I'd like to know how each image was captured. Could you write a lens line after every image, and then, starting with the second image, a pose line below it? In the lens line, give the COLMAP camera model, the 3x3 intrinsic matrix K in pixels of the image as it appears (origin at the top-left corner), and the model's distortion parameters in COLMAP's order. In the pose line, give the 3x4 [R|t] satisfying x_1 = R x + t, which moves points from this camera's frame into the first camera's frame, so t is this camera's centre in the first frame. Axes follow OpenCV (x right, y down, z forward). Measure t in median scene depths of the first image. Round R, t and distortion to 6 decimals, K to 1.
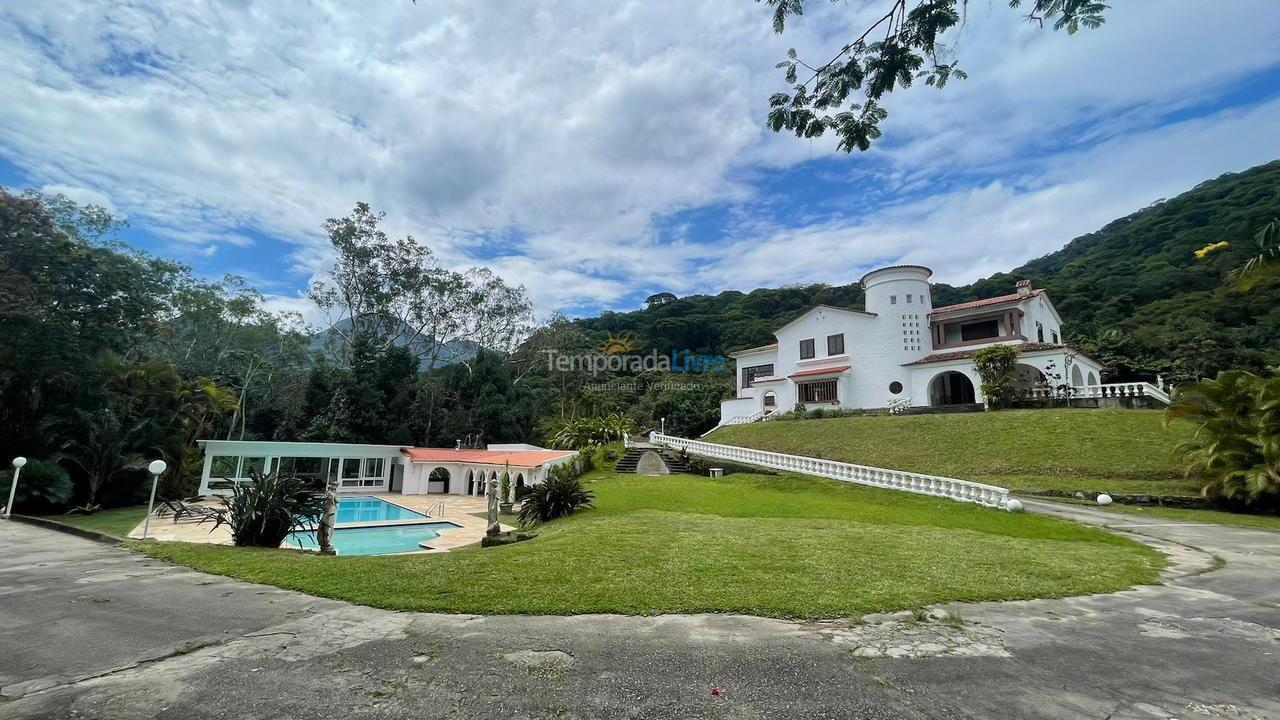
lens RADIAL K [[517.9, 0, 640.0], [0, 517.9, 360.0], [0, 0, 1]] dist [-0.000170, 0.000058]
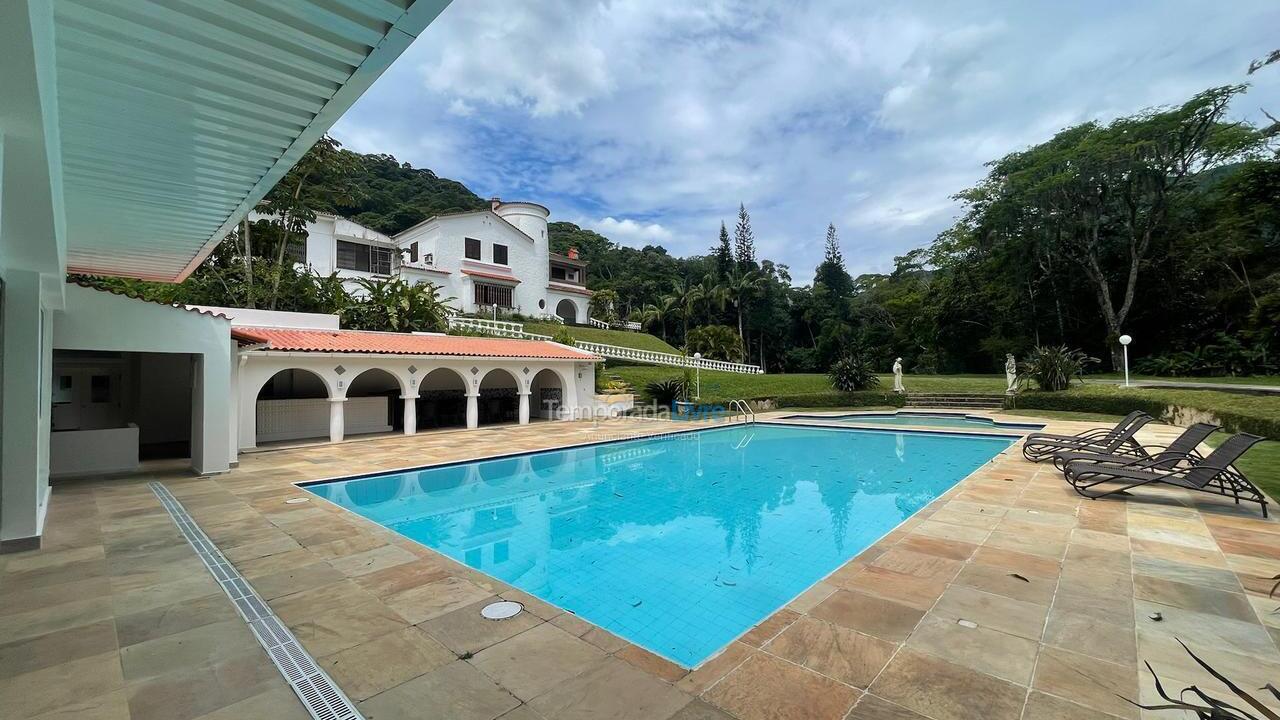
lens RADIAL K [[517.9, 0, 640.0], [0, 517.9, 360.0], [0, 0, 1]] dist [-0.000170, 0.000058]
pose [[-0.148170, 0.014520, 0.988855, -0.727904], [-0.169333, 0.984754, -0.039832, 0.180720], [-0.974357, -0.173348, -0.143452, 0.840096]]
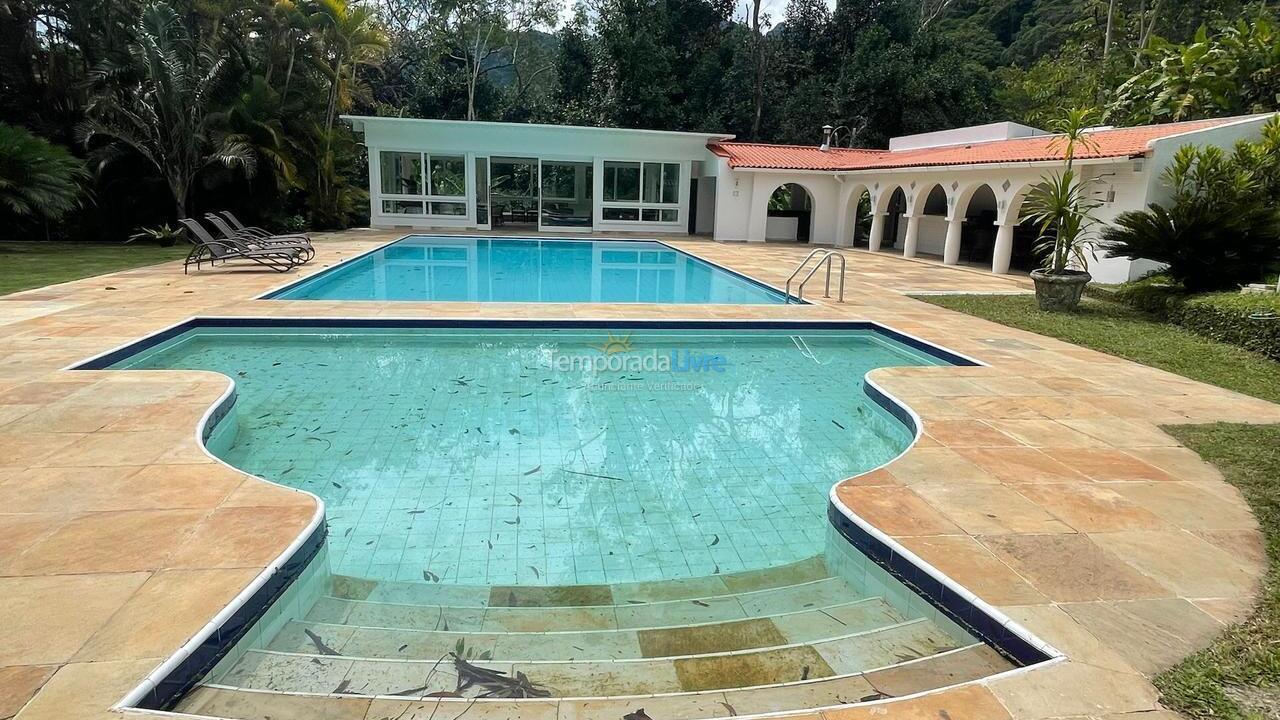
lens RADIAL K [[733.6, 0, 636.6], [0, 733.6, 363.3], [0, 0, 1]] dist [0.002324, 0.000348]
pose [[0.864879, 0.120380, -0.487333, -0.183556], [0.076681, 0.927744, 0.365256, 0.114932], [0.496090, -0.353271, 0.793155, 0.399896]]
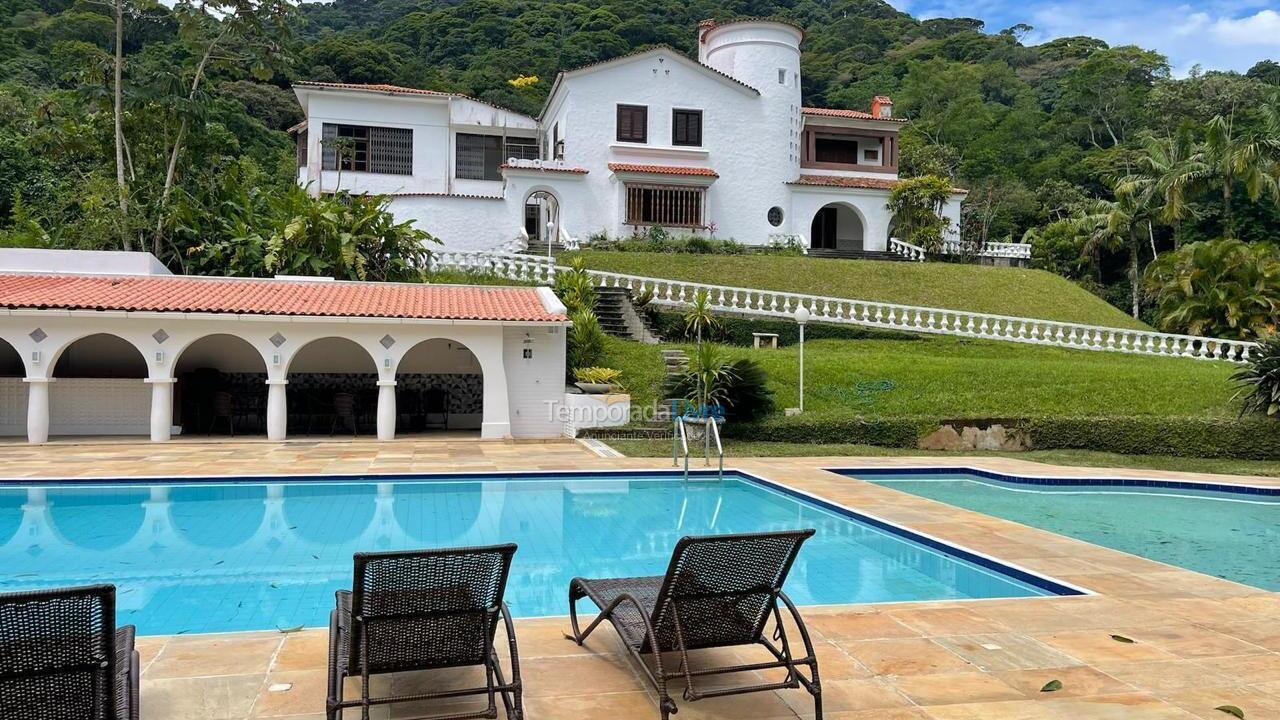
lens RADIAL K [[967.4, 0, 651.6], [0, 967.4, 361.4], [0, 0, 1]] dist [0.083515, -0.109890]
pose [[0.445954, -0.015708, 0.894918, -0.610488], [-0.165363, 0.981188, 0.099626, 0.124499], [-0.879648, -0.192414, 0.434968, 0.520602]]
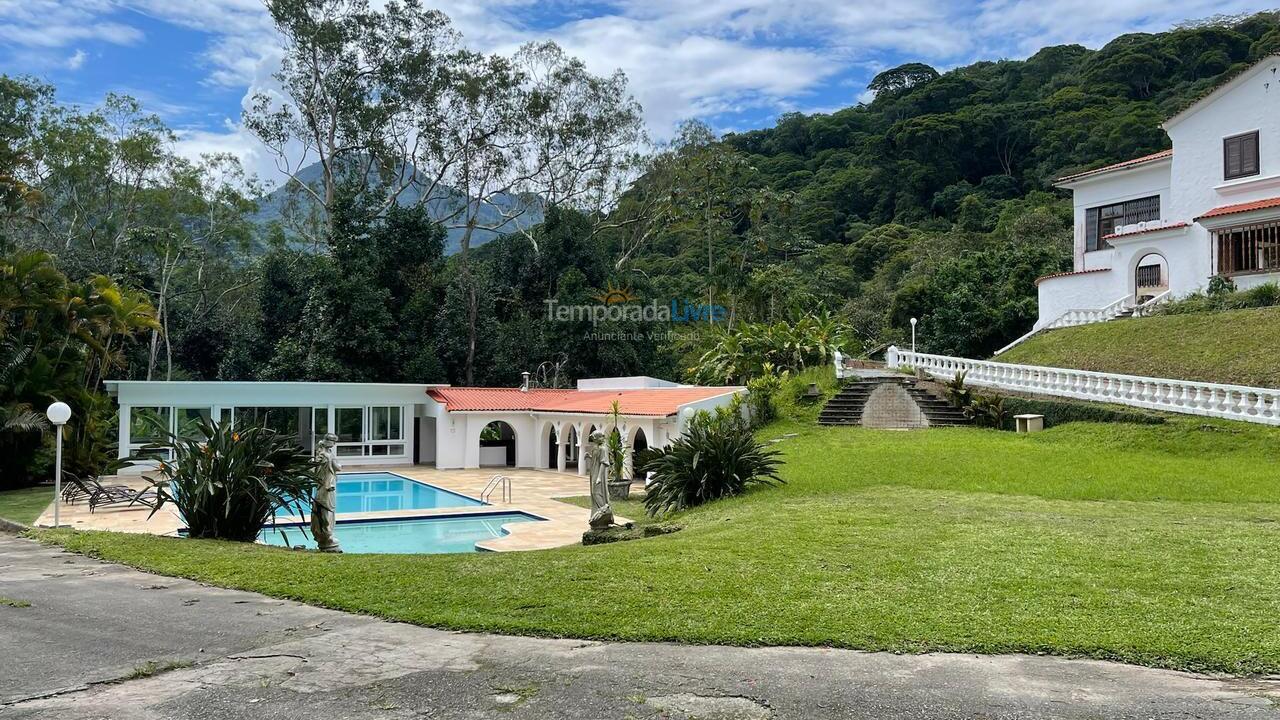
lens RADIAL K [[1008.0, 0, 643.1], [0, 1008.0, 361.7], [0, 0, 1]] dist [0.100309, -0.143699]
pose [[0.976844, -0.025715, -0.212400, -0.002721], [0.055345, 0.989332, 0.134758, 0.007785], [0.206669, -0.143392, 0.967846, -0.003625]]
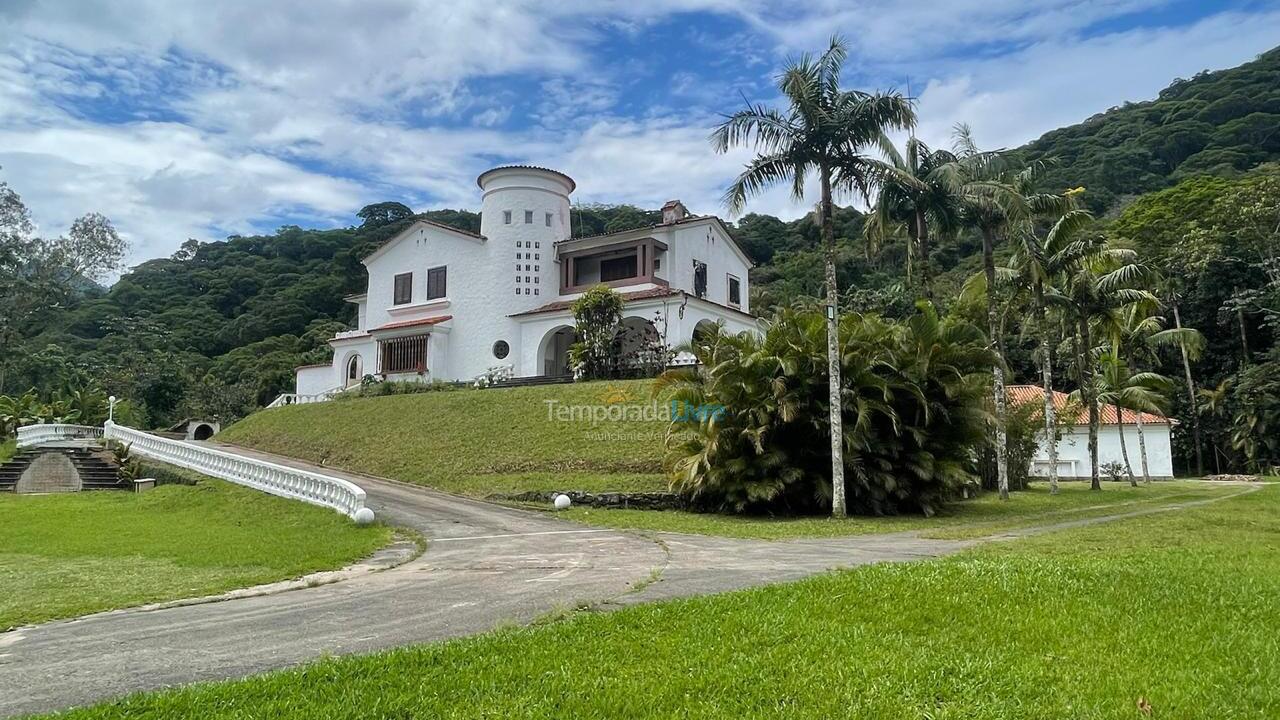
lens RADIAL K [[799.1, 0, 644.4], [0, 799.1, 341.5], [0, 0, 1]] dist [0.006227, -0.000569]
pose [[0.953266, 0.020859, 0.301412, 0.328077], [-0.030128, 0.999204, 0.026137, 0.009545], [-0.300627, -0.033997, 0.953136, -0.031342]]
